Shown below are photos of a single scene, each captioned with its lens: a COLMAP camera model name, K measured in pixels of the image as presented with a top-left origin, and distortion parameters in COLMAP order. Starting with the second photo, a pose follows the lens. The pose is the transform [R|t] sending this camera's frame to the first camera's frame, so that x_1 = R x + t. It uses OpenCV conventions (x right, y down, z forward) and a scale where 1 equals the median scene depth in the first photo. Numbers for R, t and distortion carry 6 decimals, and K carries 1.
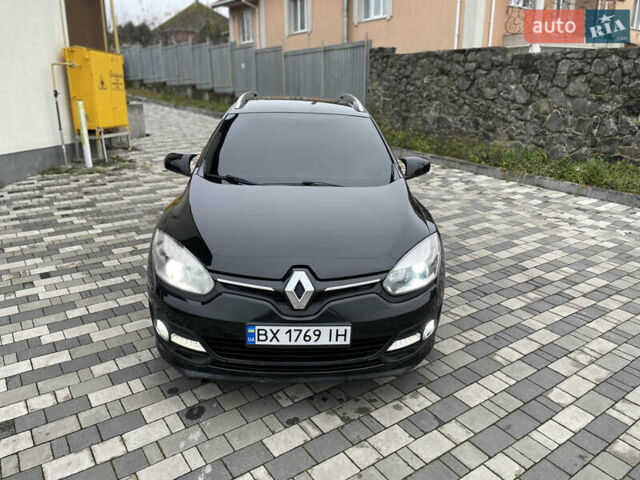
lens RADIAL K [[484.9, 0, 319.4], [0, 484.9, 236.4], [0, 0, 1]] dist [0.087502, -0.117932]
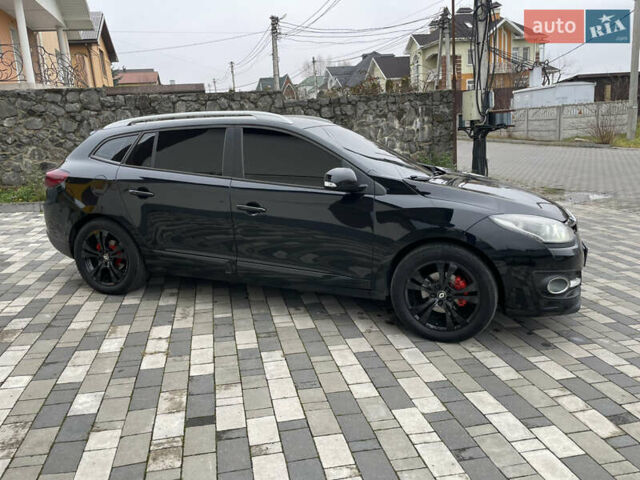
lens RADIAL K [[484.9, 0, 318.2], [0, 484.9, 236.0], [0, 0, 1]] dist [0.087502, -0.117932]
pose [[0.384185, -0.218068, 0.897133, -1.100969], [0.316273, 0.943998, 0.094020, -0.147855], [-0.867394, 0.247618, 0.431639, 0.678207]]
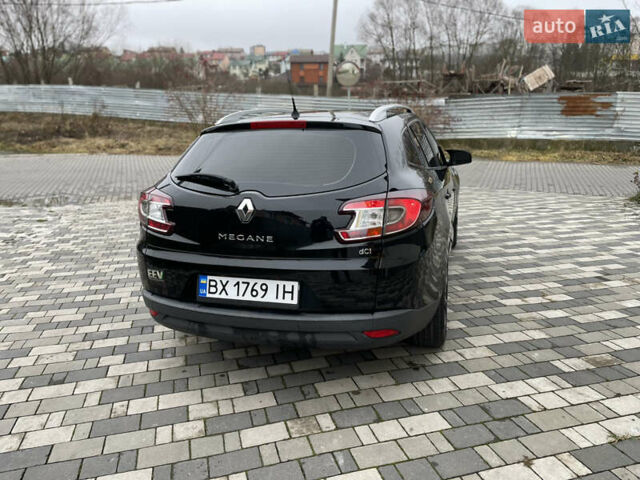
lens RADIAL K [[484.9, 0, 321.5], [0, 484.9, 239.2], [0, 0, 1]] dist [0.087502, -0.117932]
pose [[-0.945136, -0.078391, 0.317131, -0.368040], [0.103171, 0.849469, 0.517454, -0.672542], [-0.309957, 0.521783, -0.794776, 2.248962]]
